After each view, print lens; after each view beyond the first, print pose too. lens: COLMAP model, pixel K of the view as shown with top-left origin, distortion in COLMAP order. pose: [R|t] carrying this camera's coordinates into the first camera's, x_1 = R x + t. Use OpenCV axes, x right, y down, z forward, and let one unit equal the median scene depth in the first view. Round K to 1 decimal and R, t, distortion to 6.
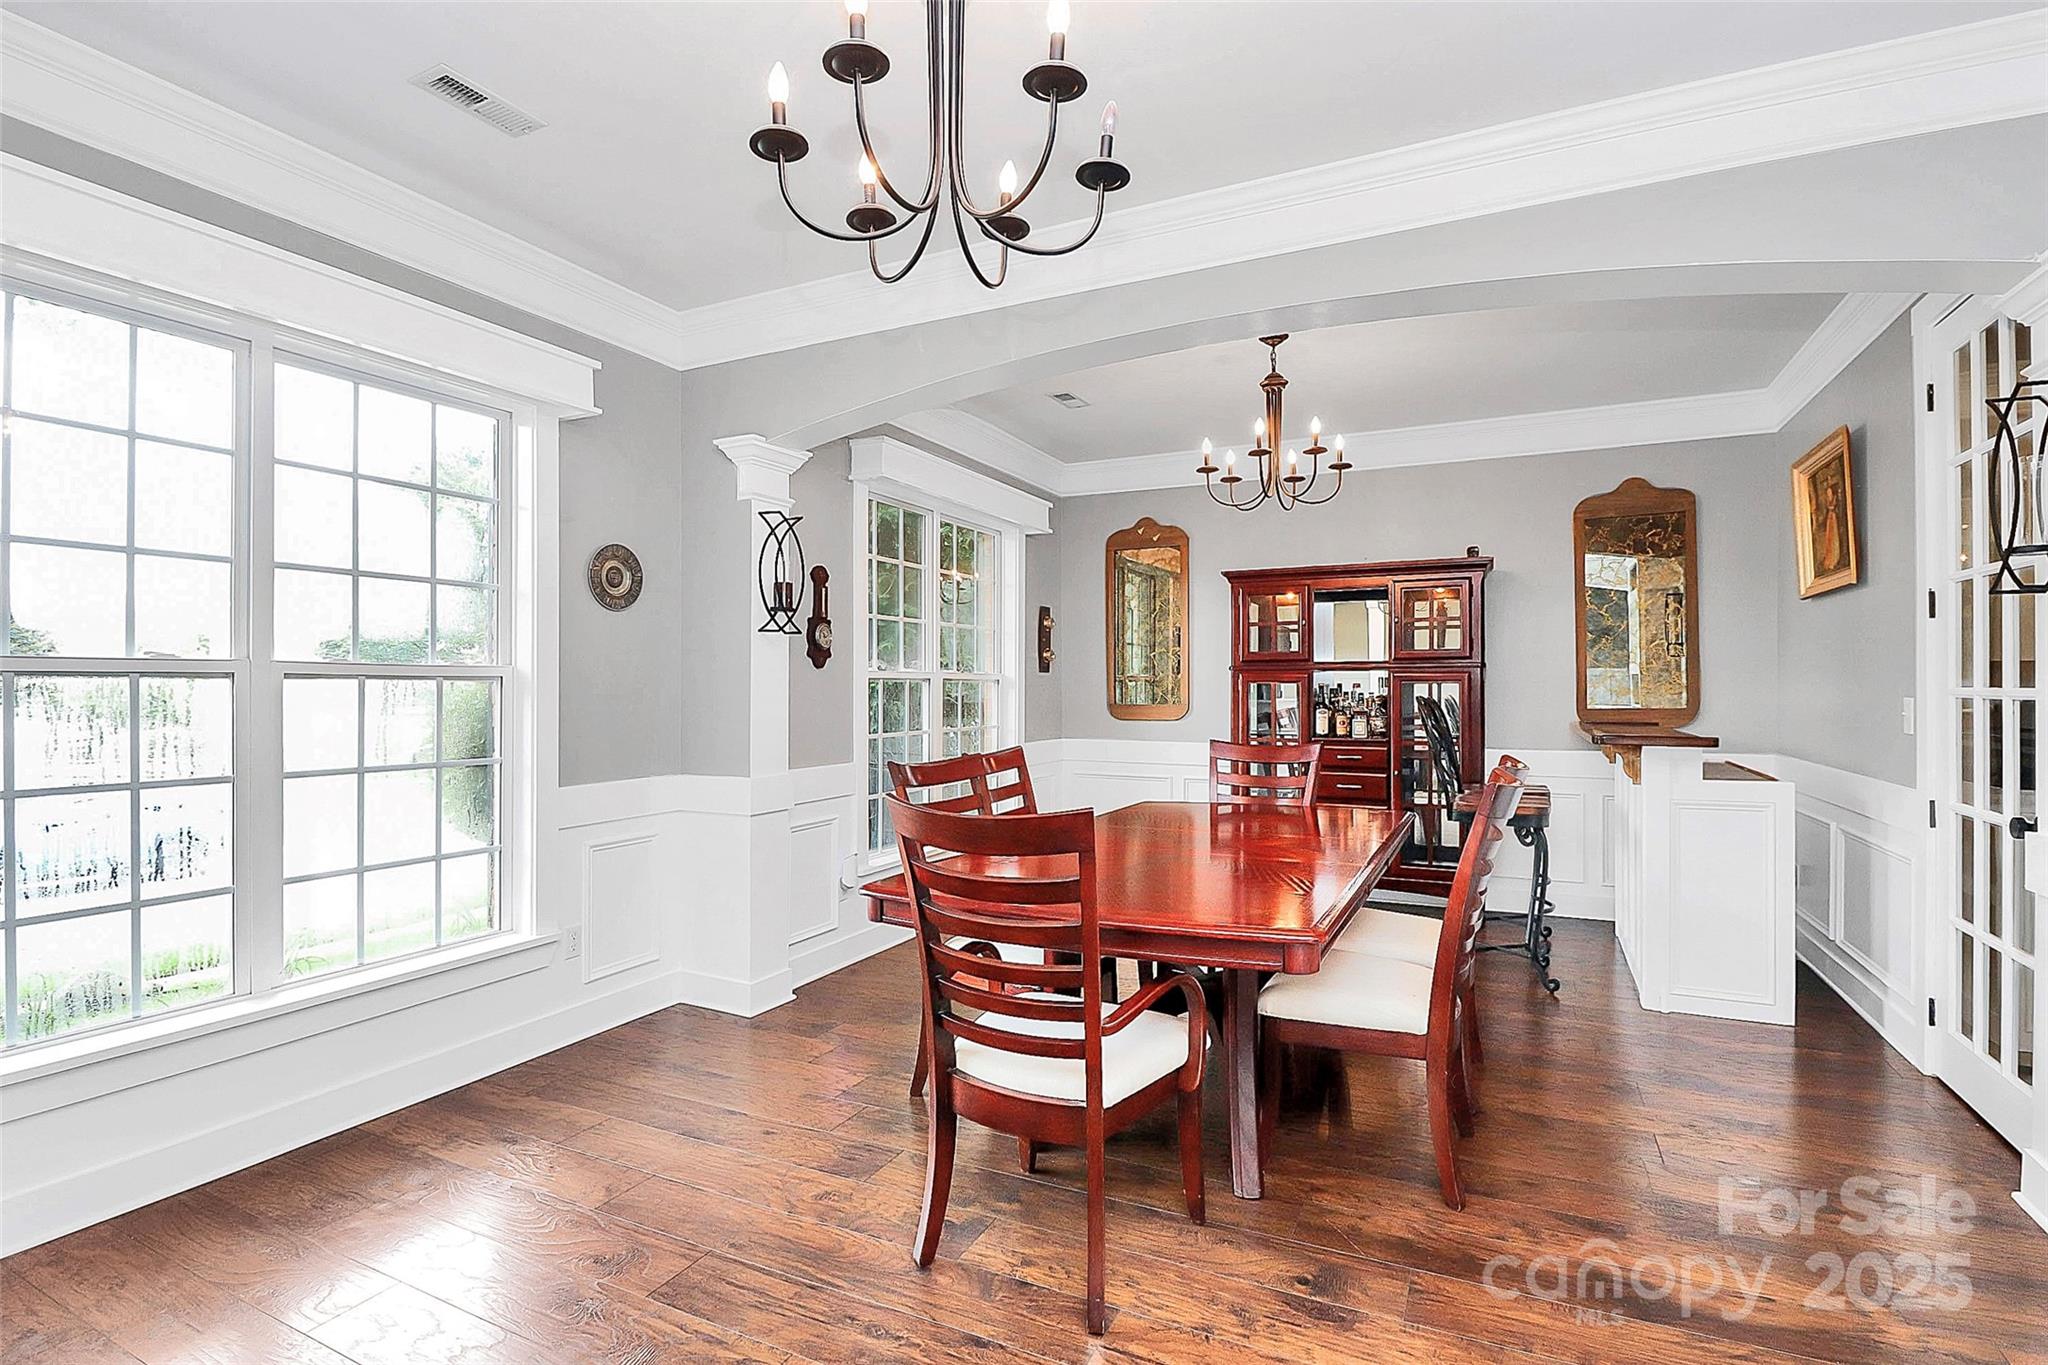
lens RADIAL K [[982.1, 0, 1053.5], [0, 982.1, 664.8], [0, 0, 1]] dist [-0.000138, -0.009495]
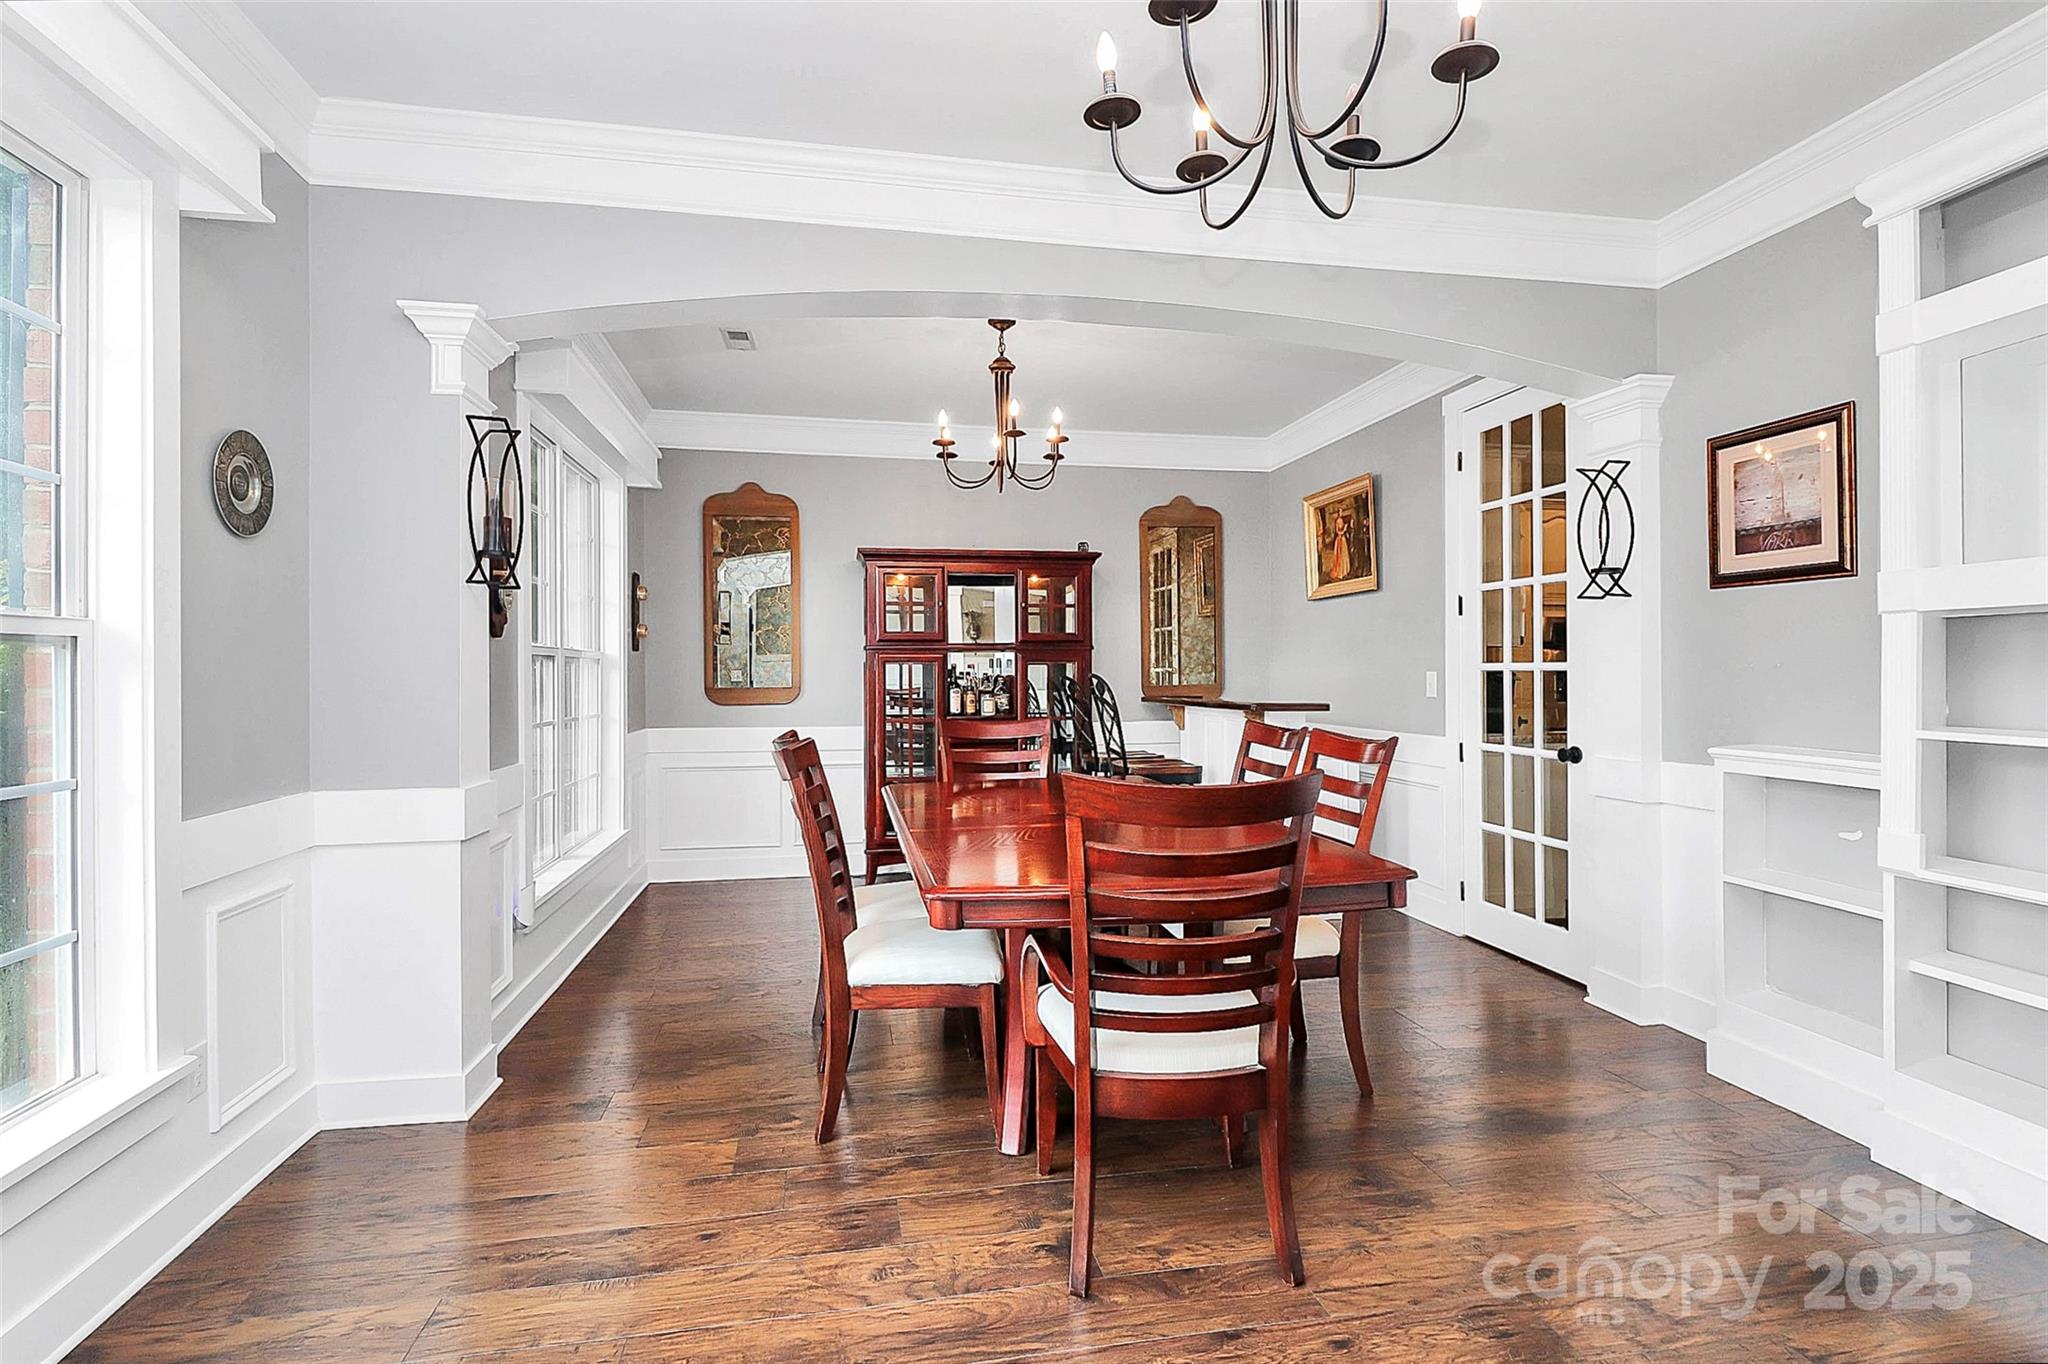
lens RADIAL K [[982.1, 0, 1021.1], [0, 982.1, 671.4], [0, 0, 1]] dist [-0.000138, -0.009495]
pose [[0.808308, -0.003905, 0.588746, -0.336745], [-0.009921, 0.999746, 0.020251, 0.006606], [-0.588676, -0.022210, 0.808064, 0.151292]]
